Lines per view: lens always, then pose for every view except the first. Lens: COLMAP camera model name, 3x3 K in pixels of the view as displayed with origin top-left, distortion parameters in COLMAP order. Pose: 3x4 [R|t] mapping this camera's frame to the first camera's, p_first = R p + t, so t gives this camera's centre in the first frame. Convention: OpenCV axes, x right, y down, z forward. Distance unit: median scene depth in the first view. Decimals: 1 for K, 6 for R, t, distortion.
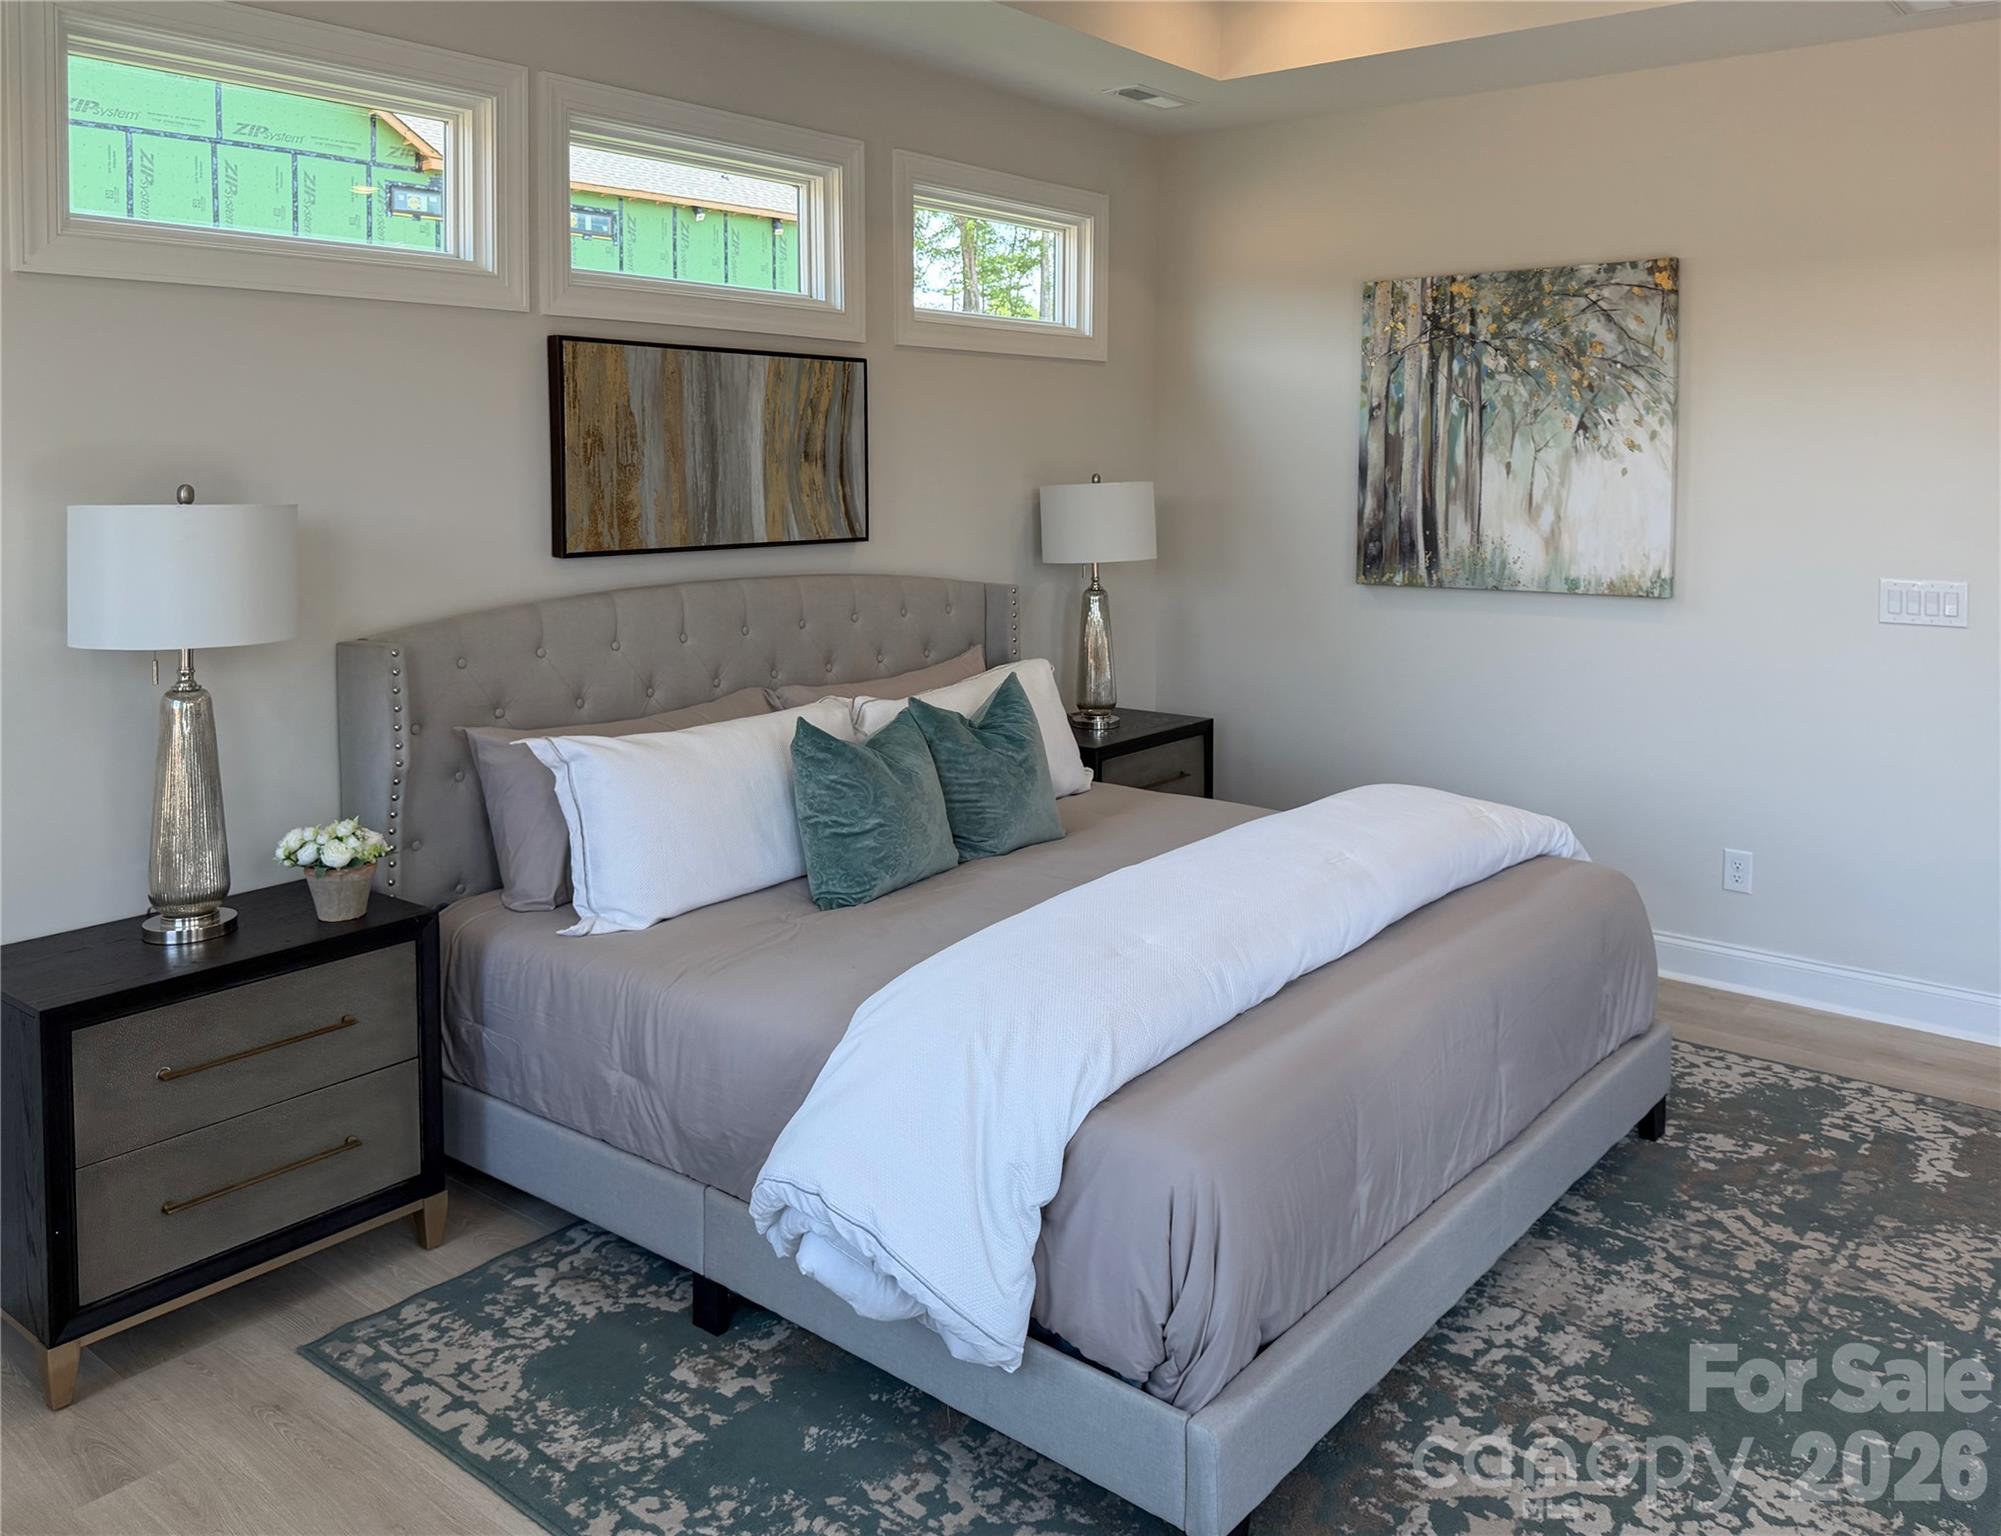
lens RADIAL K [[1582.2, 0, 1001.8], [0, 1582.2, 765.9], [0, 0, 1]] dist [-0.027873, -0.008527]
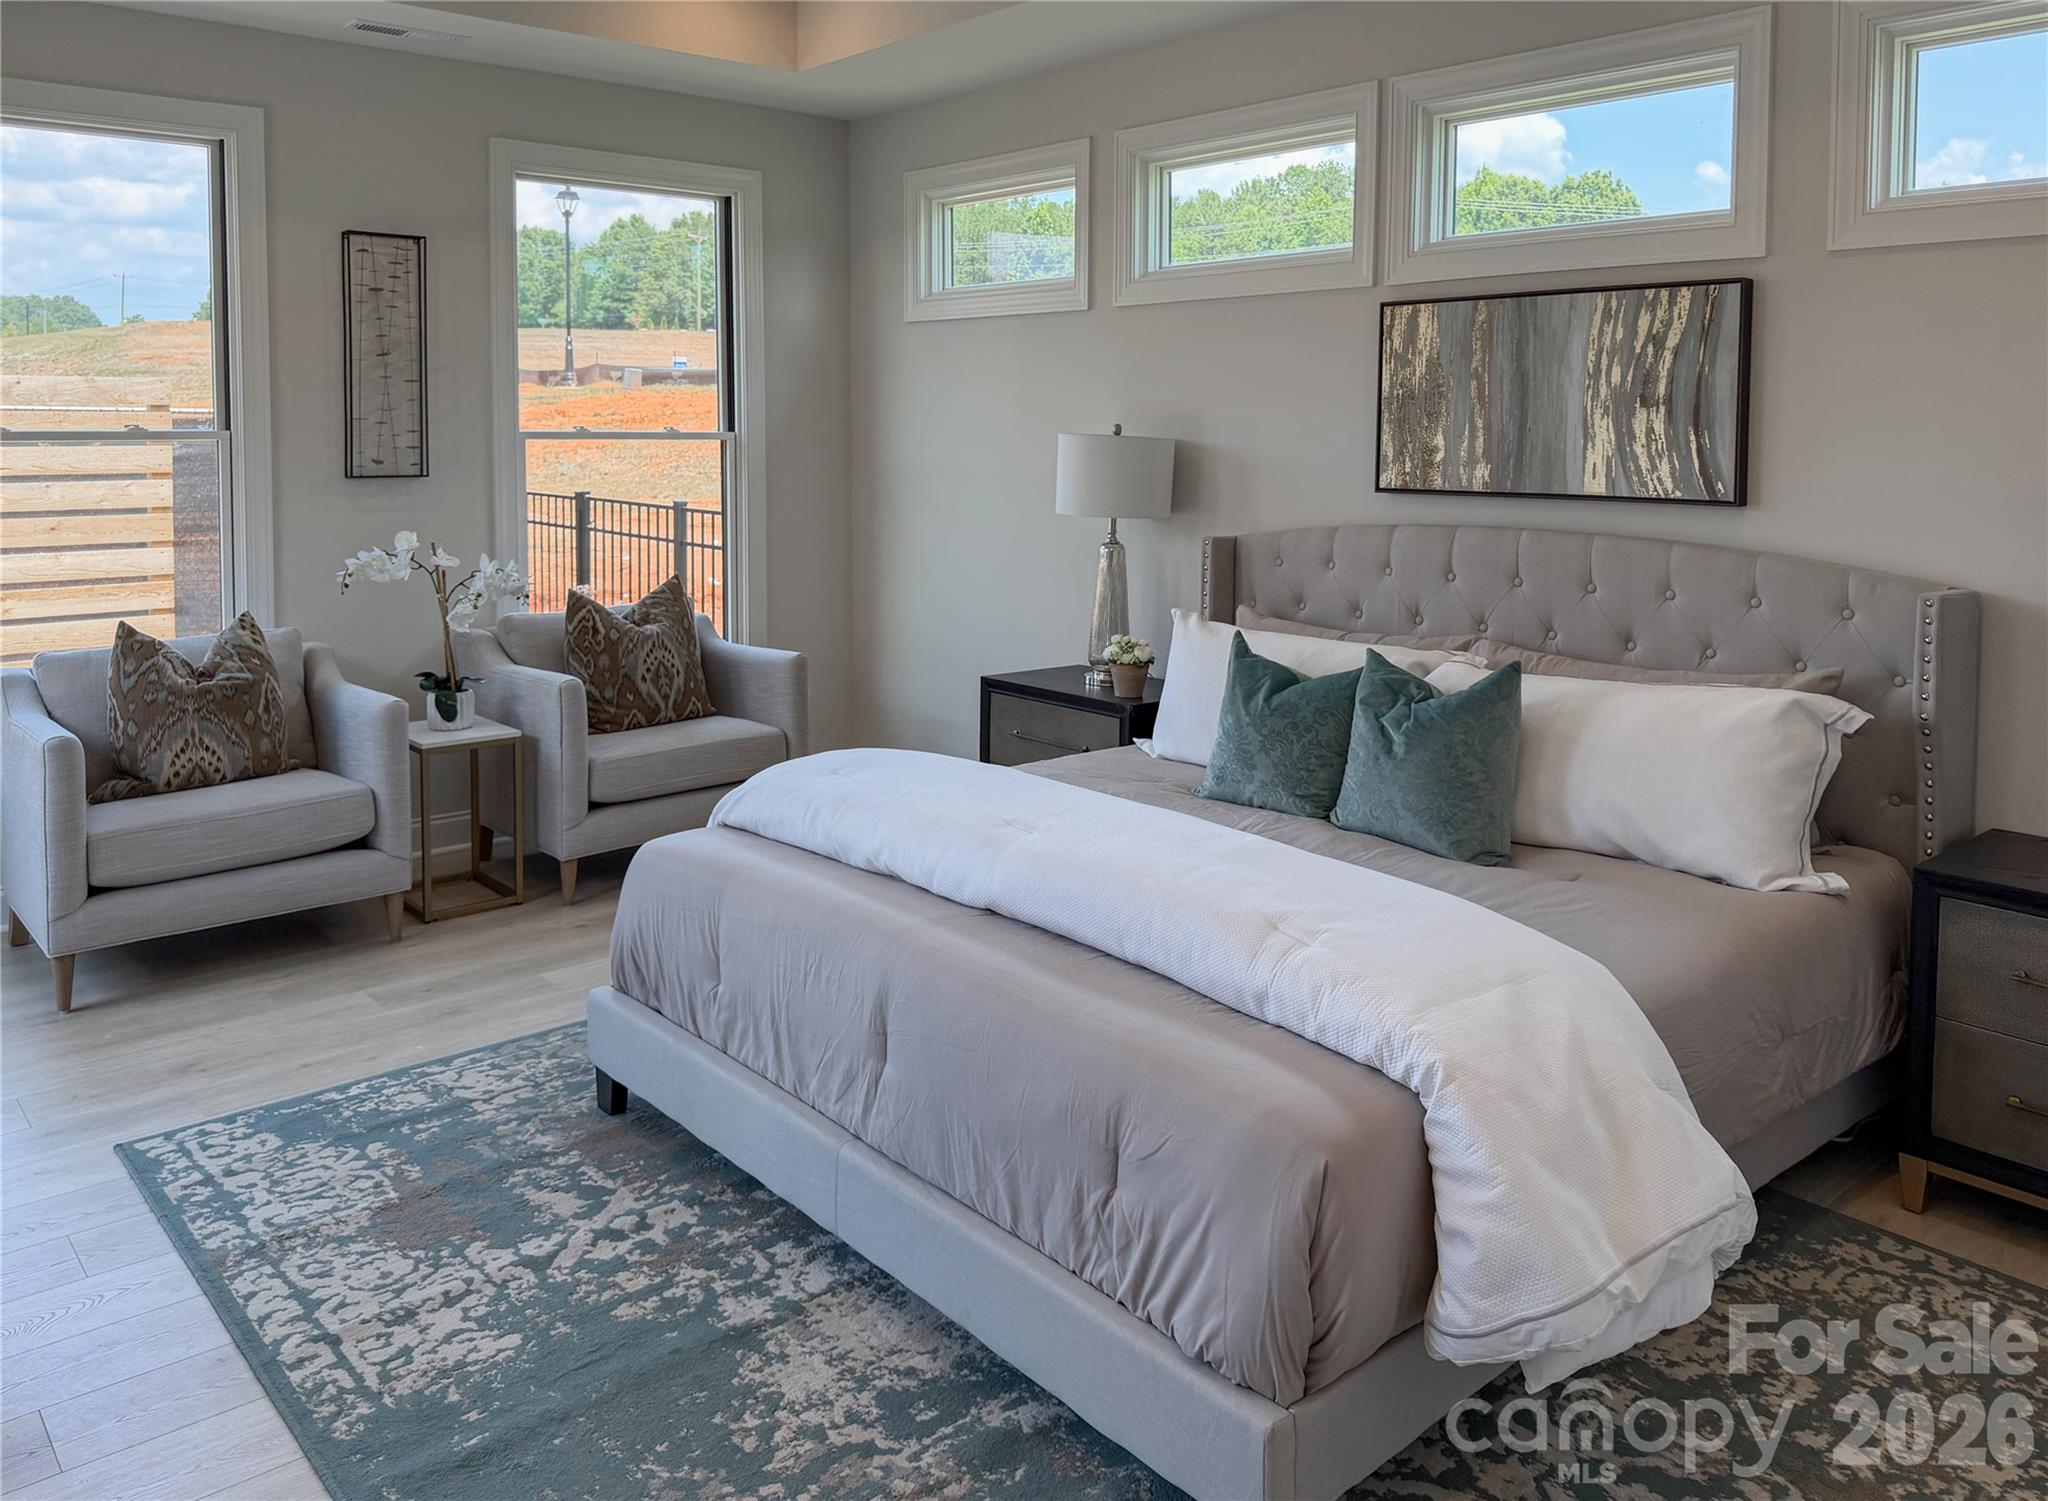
lens RADIAL K [[1522.2, 0, 1027.6], [0, 1522.2, 753.3], [0, 0, 1]] dist [-0.006349, -0.007151]
pose [[-0.187771, 0.203815, -0.960834, 0.899094], [-0.188435, 0.952588, 0.238891, -0.166378], [0.963968, 0.225912, -0.140463, 0.944141]]
